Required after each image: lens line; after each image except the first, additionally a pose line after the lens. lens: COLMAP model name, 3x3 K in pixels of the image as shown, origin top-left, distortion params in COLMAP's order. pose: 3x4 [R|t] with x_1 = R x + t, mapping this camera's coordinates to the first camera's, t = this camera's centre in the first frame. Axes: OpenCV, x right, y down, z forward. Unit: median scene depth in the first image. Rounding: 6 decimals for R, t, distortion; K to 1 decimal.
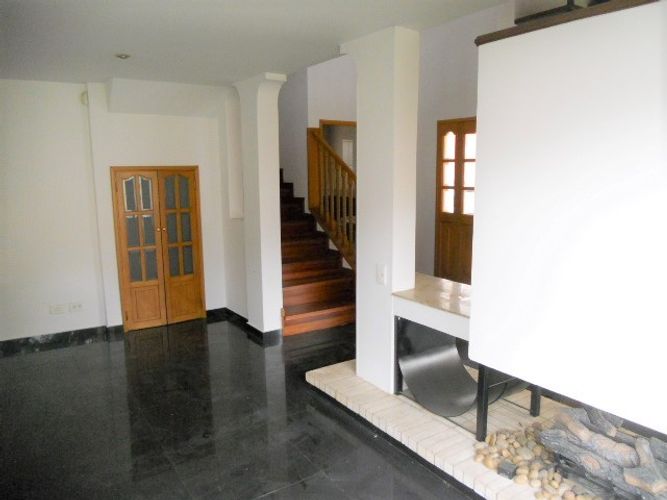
lens RADIAL K [[508.2, 0, 334.7], [0, 508.2, 249.7], [0, 0, 1]] dist [-0.028473, 0.017838]
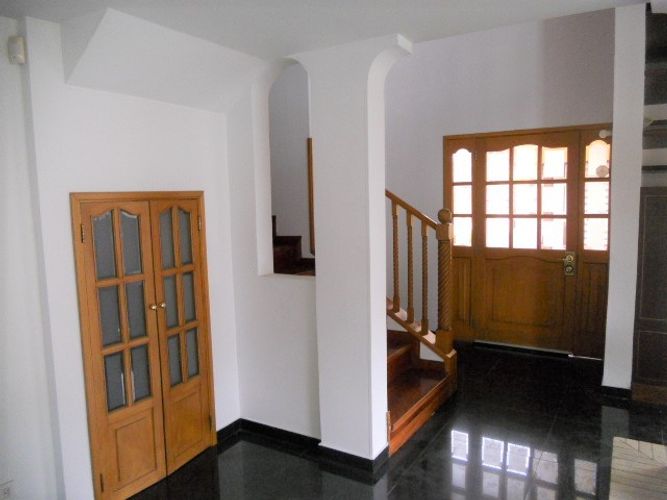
lens RADIAL K [[508.2, 0, 333.1], [0, 508.2, 250.3], [0, 0, 1]] dist [-0.028473, 0.017838]
pose [[0.907981, -0.056328, 0.415207, -0.381913], [0.077868, 0.996345, -0.035116, -0.064646], [-0.411712, 0.064216, 0.909049, 0.407404]]
